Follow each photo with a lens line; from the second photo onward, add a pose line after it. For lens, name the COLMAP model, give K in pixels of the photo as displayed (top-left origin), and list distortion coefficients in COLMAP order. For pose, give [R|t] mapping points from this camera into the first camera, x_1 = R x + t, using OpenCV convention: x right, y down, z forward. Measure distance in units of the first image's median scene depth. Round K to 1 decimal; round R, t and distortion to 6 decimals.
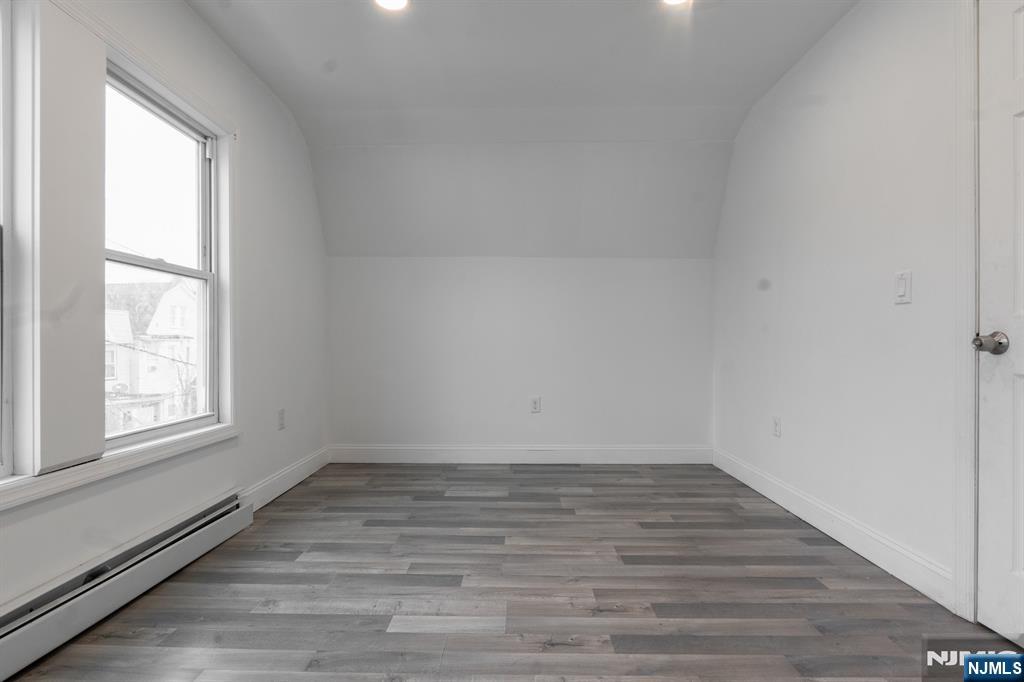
lens RADIAL K [[484.0, 0, 514.3], [0, 484.0, 341.3], [0, 0, 1]] dist [-0.007799, 0.003249]
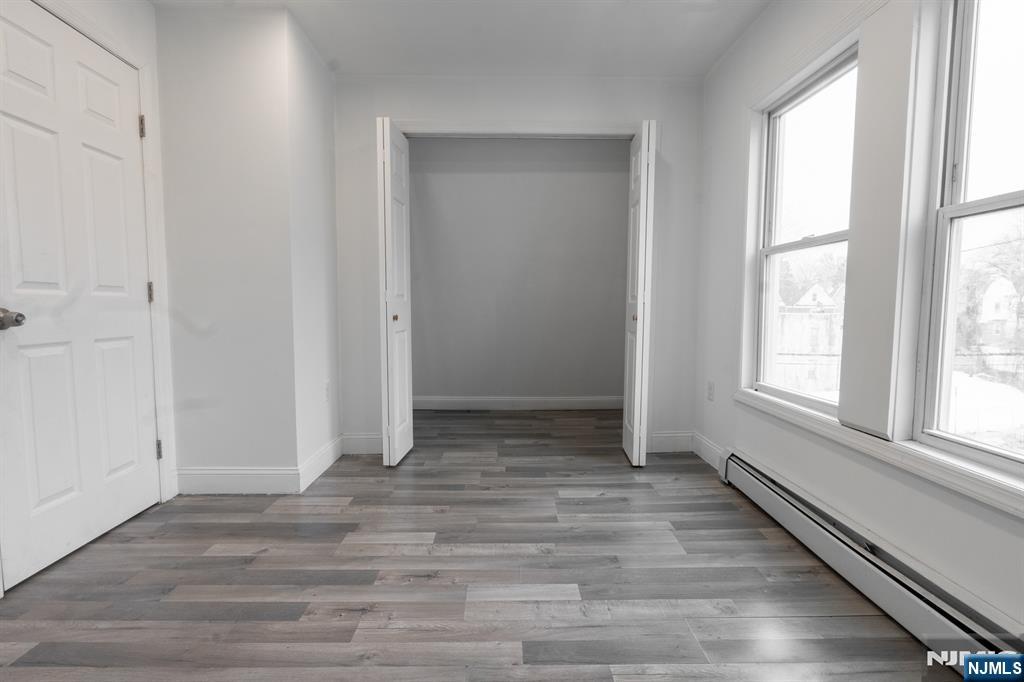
lens RADIAL K [[484.0, 0, 509.7], [0, 484.0, 344.0], [0, 0, 1]] dist [-0.007799, 0.003249]
pose [[-0.999697, 0.001022, -0.024594, -0.083745], [-0.001008, 0.996601, 0.082376, -0.027897], [0.024595, 0.082376, -0.996298, 1.972491]]
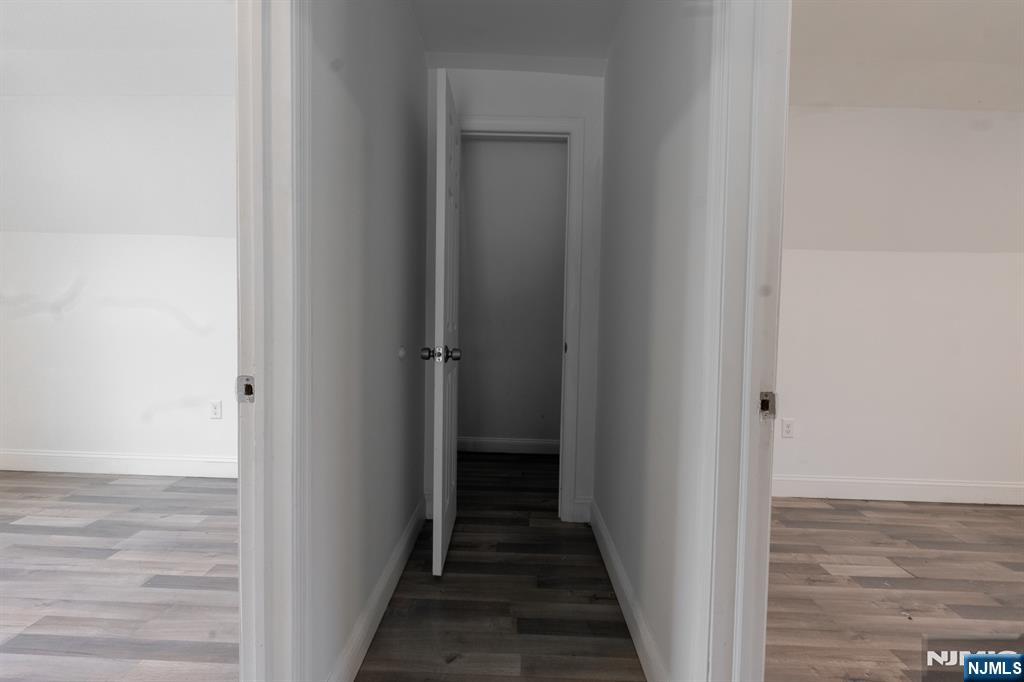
lens RADIAL K [[484.0, 0, 515.4], [0, 484.0, 333.0], [0, 0, 1]] dist [-0.007799, 0.003249]
pose [[0.999325, 0.019047, -0.031419, 0.505851], [-0.018004, 0.999289, 0.033125, -0.036633], [0.032028, -0.032537, 0.998957, 0.137315]]
